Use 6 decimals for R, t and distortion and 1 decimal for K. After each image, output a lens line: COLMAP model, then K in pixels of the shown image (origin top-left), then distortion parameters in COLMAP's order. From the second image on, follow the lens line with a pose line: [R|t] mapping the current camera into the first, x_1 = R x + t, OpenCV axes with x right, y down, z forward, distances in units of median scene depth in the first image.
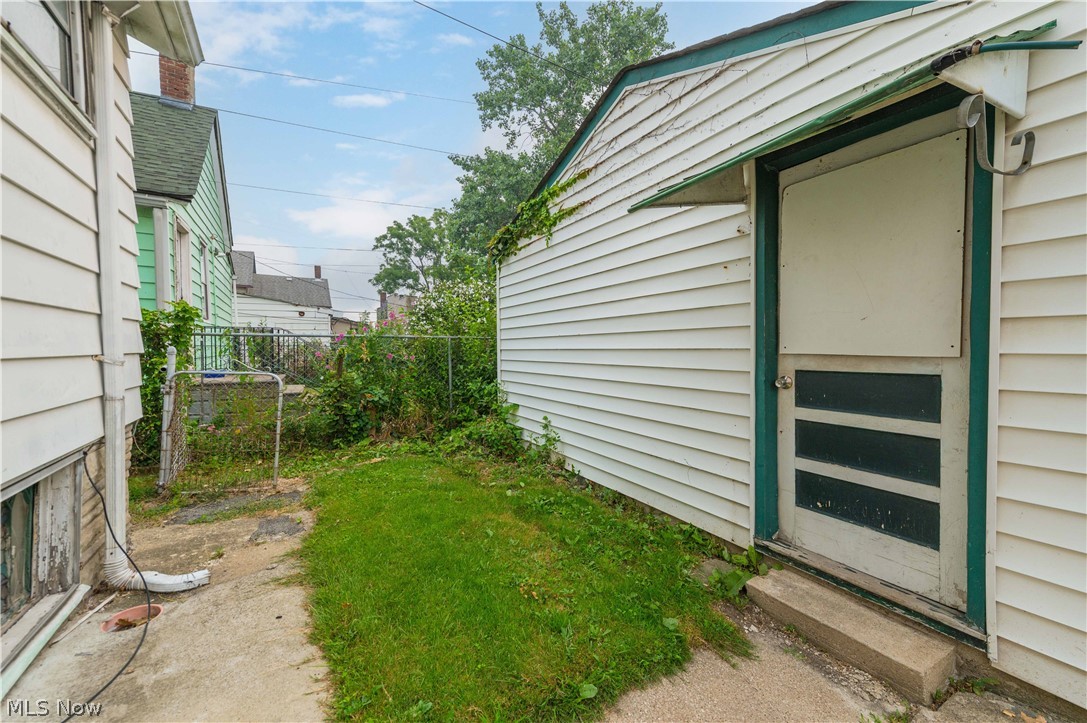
lens RADIAL K [[430.5, 0, 562.8], [0, 430.5, 345.9], [0, 0, 1]] dist [0.010943, -0.002556]
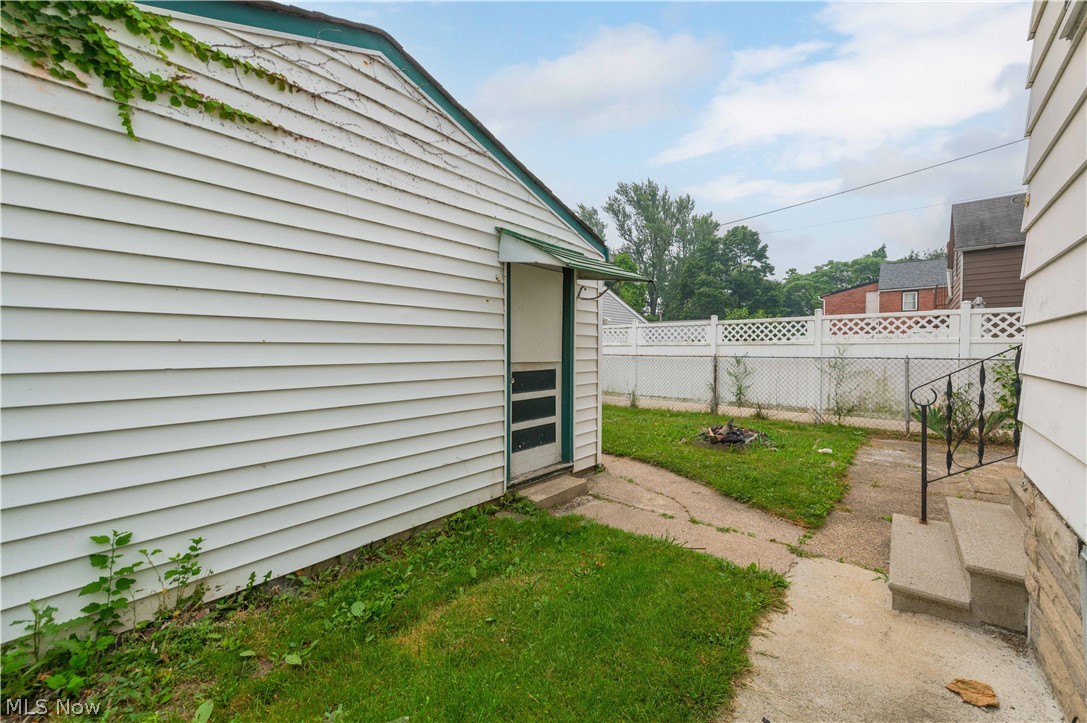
lens RADIAL K [[430.5, 0, 547.9], [0, 430.5, 357.0], [0, 0, 1]] dist [0.010943, -0.002556]
pose [[-0.310053, 0.002946, 0.950715, -0.825451], [0.011483, 0.999934, 0.000646, -0.002325], [-0.950650, 0.011118, -0.310066, 1.047025]]
